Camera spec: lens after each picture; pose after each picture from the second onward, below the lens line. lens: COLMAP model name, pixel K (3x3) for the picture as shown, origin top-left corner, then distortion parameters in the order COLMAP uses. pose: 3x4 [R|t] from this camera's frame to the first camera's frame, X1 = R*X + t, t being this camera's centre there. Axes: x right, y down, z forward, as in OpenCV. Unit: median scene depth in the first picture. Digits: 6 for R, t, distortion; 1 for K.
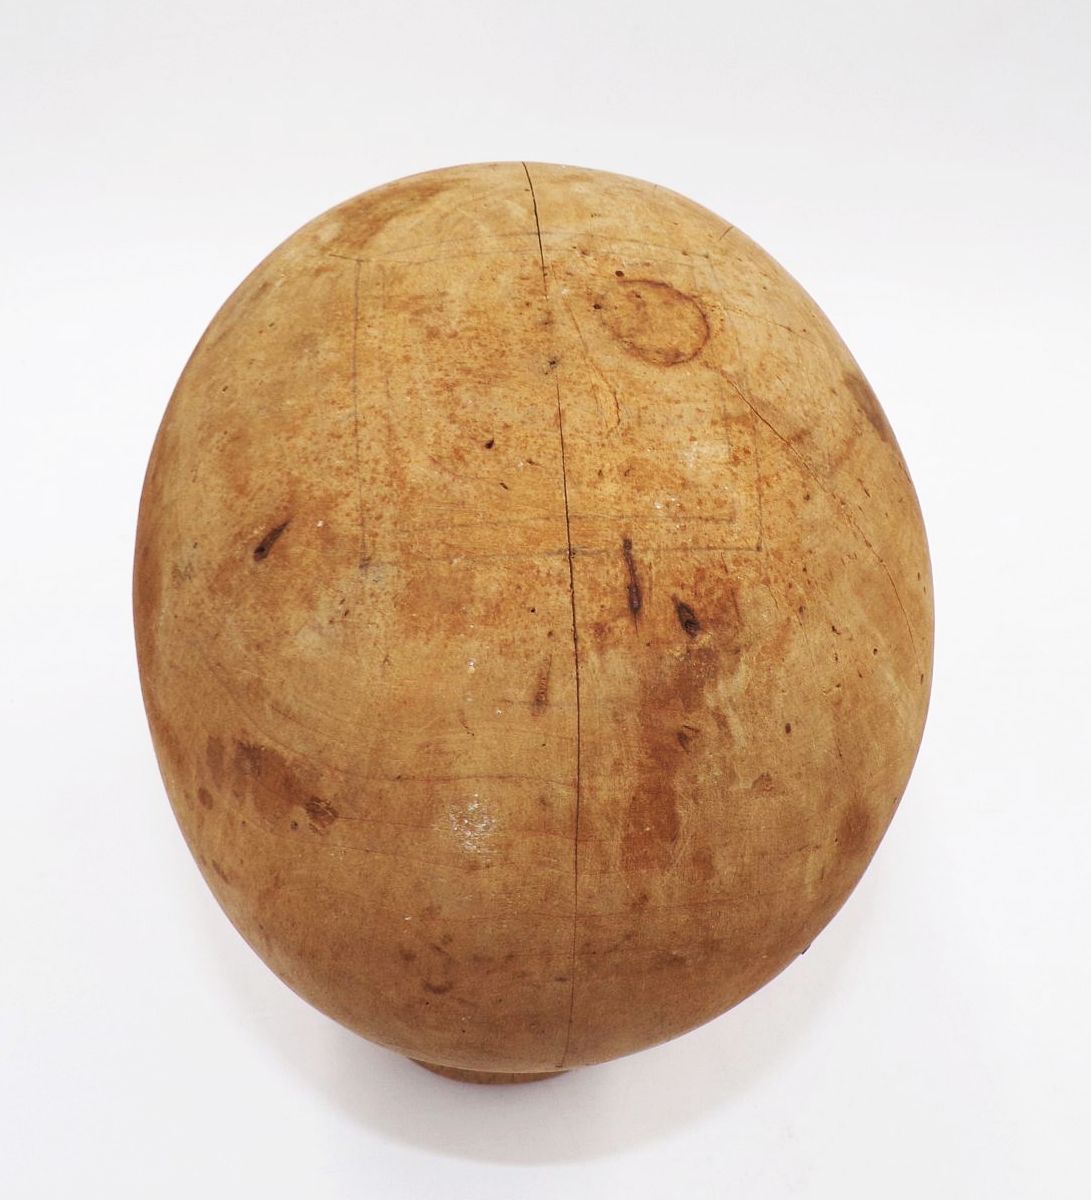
lens RADIAL K [[977.9, 0, 538.7], [0, 977.9, 600.2], [0, 0, 1]] dist [0.006924, 0.003481]
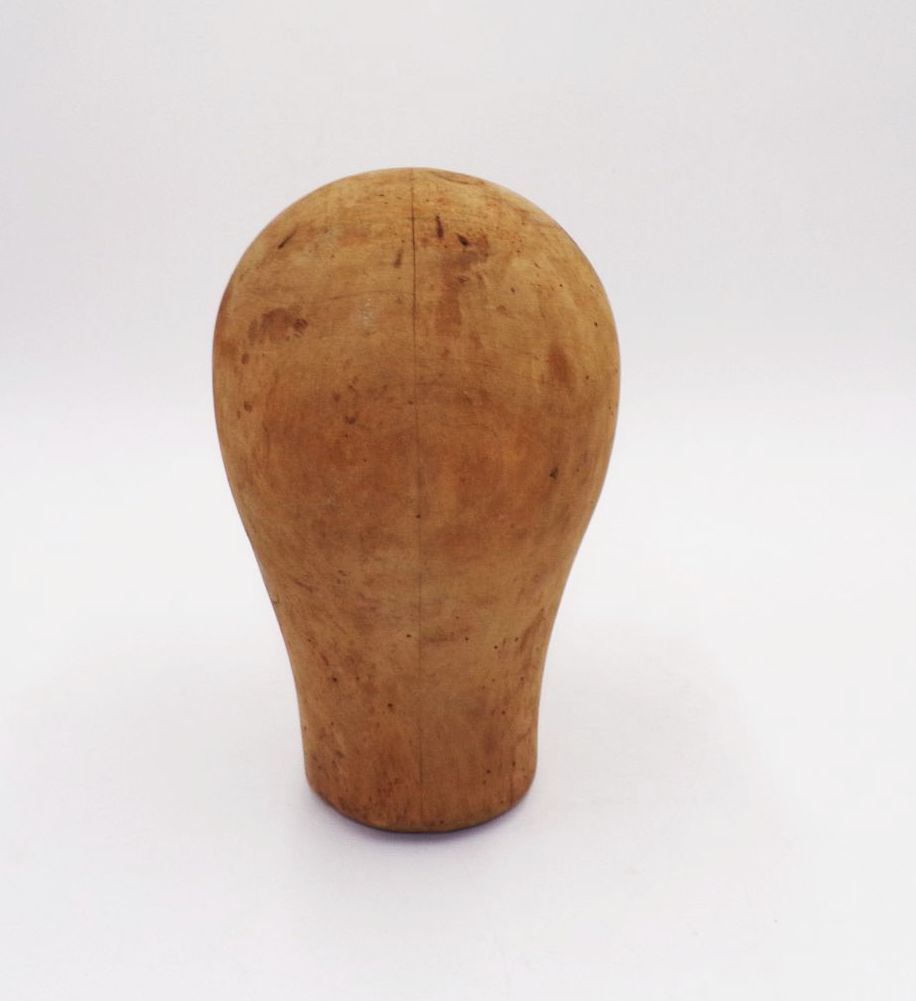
lens RADIAL K [[815.7, 0, 461.7], [0, 815.7, 500.8], [0, 0, 1]] dist [0.006924, 0.003481]
pose [[0.999029, -0.028030, -0.034003, 0.194636], [0.012119, 0.916630, -0.399552, 1.339182], [0.042368, 0.398752, 0.916080, -0.513920]]
